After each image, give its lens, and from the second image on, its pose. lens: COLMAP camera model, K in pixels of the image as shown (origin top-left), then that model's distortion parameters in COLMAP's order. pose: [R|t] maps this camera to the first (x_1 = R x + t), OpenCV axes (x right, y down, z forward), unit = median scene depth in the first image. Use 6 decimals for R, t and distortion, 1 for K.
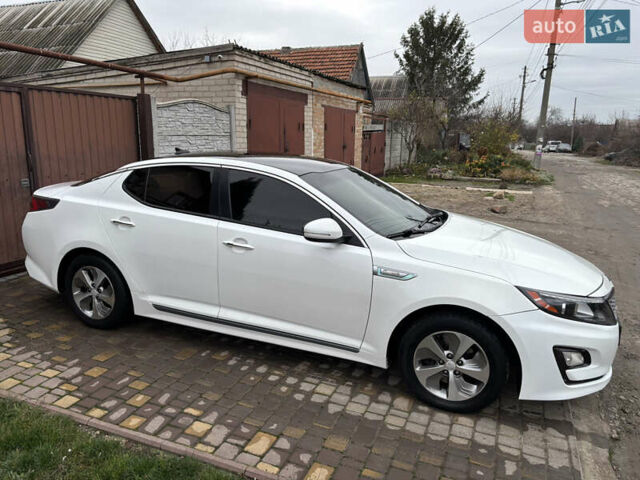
lens RADIAL K [[483.3, 0, 323.0], [0, 483.3, 238.4], [0, 0, 1]] dist [0.053378, -0.061156]
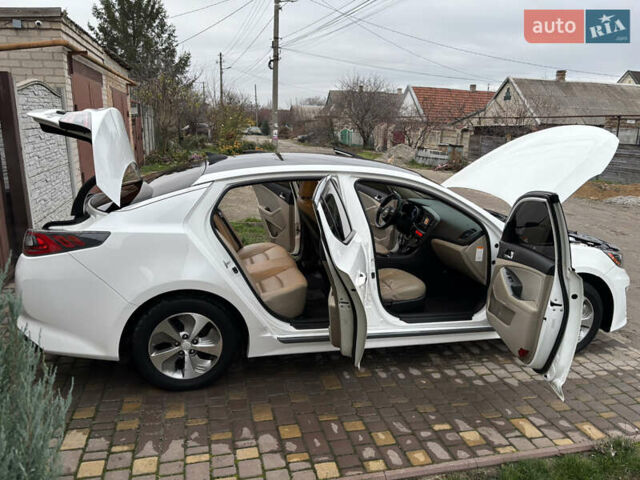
lens RADIAL K [[482.0, 0, 320.0], [0, 482.0, 240.0], [0, 0, 1]] dist [0.052622, -0.054925]
pose [[0.809478, -0.138347, 0.570619, -0.727814], [0.115348, 0.990376, 0.076486, -0.090718], [-0.575709, 0.003906, 0.817645, 0.252440]]
